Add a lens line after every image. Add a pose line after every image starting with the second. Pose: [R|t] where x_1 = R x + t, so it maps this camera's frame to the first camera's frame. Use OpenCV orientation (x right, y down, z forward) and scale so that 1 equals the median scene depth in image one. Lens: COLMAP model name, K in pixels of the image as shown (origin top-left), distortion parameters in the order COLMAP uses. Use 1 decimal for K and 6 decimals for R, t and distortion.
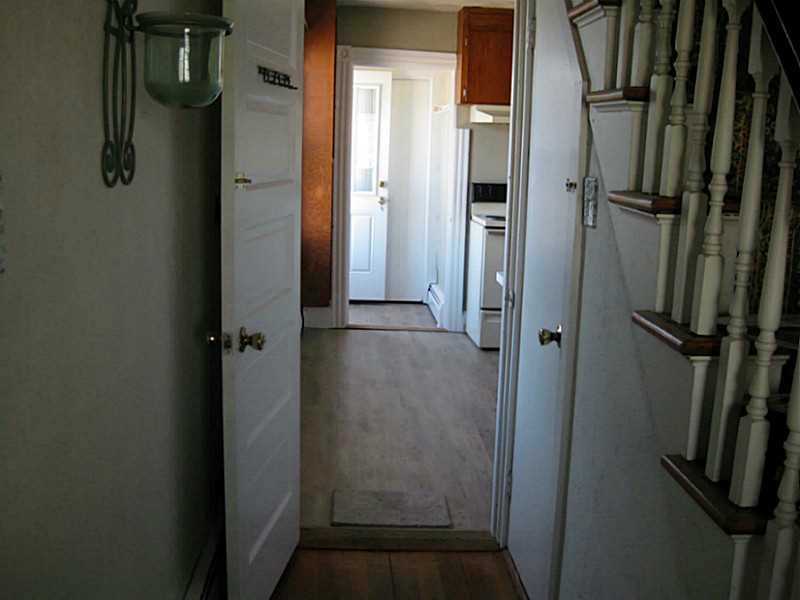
lens RADIAL K [[871.0, 0, 400.0], [0, 871.0, 300.0], [0, 0, 1]] dist [-0.209393, 0.218219]
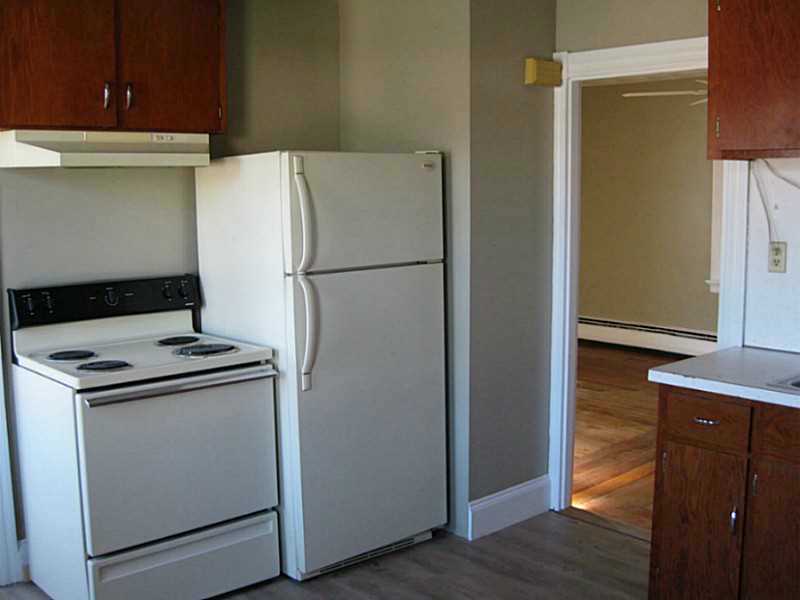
lens RADIAL K [[871.0, 0, 400.0], [0, 871.0, 300.0], [0, 0, 1]] dist [-0.209393, 0.218219]
pose [[0.782235, -0.111076, 0.613002, -0.038405], [0.135277, 0.990784, 0.006908, -0.107198], [-0.608120, 0.077521, 0.790051, 0.507986]]
